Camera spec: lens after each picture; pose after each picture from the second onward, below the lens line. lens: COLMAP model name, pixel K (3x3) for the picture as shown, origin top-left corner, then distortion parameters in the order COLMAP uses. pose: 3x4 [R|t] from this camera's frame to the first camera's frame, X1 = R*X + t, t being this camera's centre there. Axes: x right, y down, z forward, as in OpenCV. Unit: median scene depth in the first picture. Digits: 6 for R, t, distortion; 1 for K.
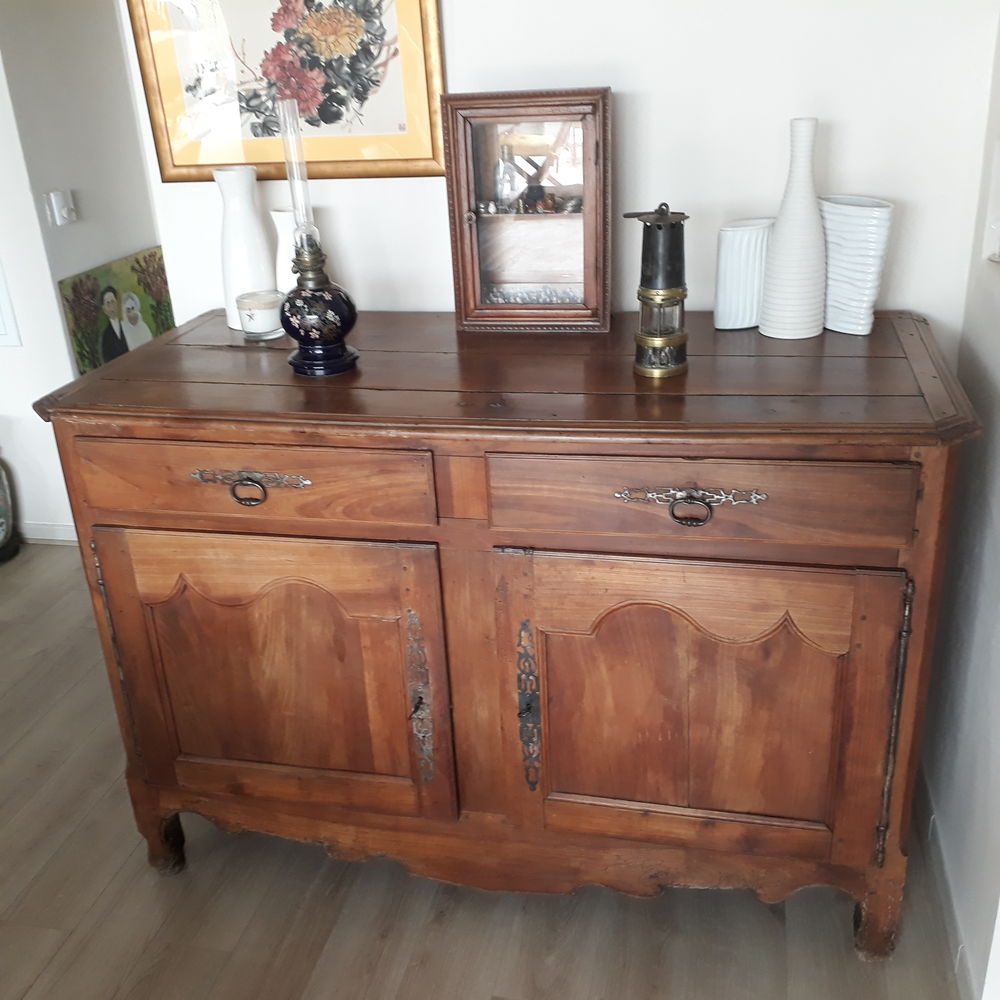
lens RADIAL K [[1086.5, 0, 500.0], [0, 1086.5, 500.0], [0, 0, 1]] dist [0.028477, 0.016839]
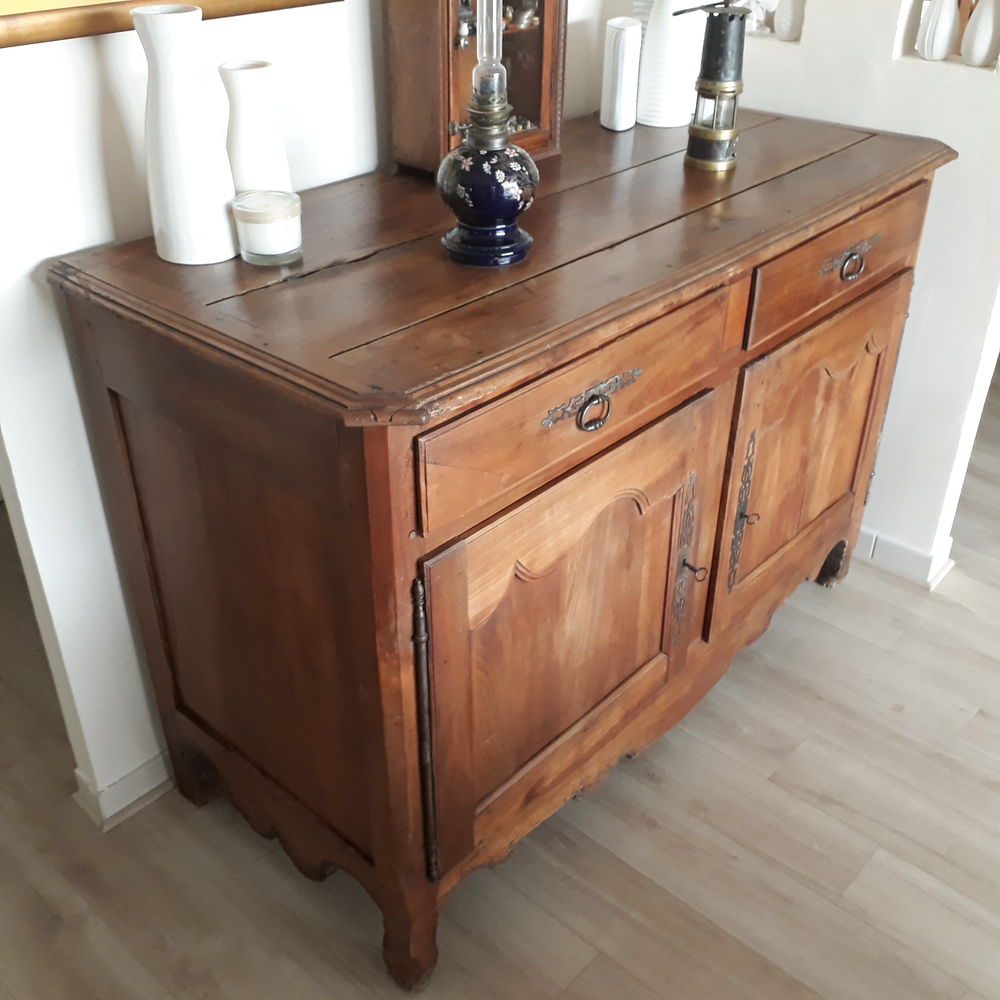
lens RADIAL K [[1086.5, 0, 500.0], [0, 1086.5, 500.0], [0, 0, 1]] dist [0.028477, 0.016839]
pose [[0.492425, -0.422065, 0.761169, -0.886159], [0.321075, 0.900959, 0.291863, -0.201056], [-0.808967, 0.100672, 0.579169, 0.599352]]
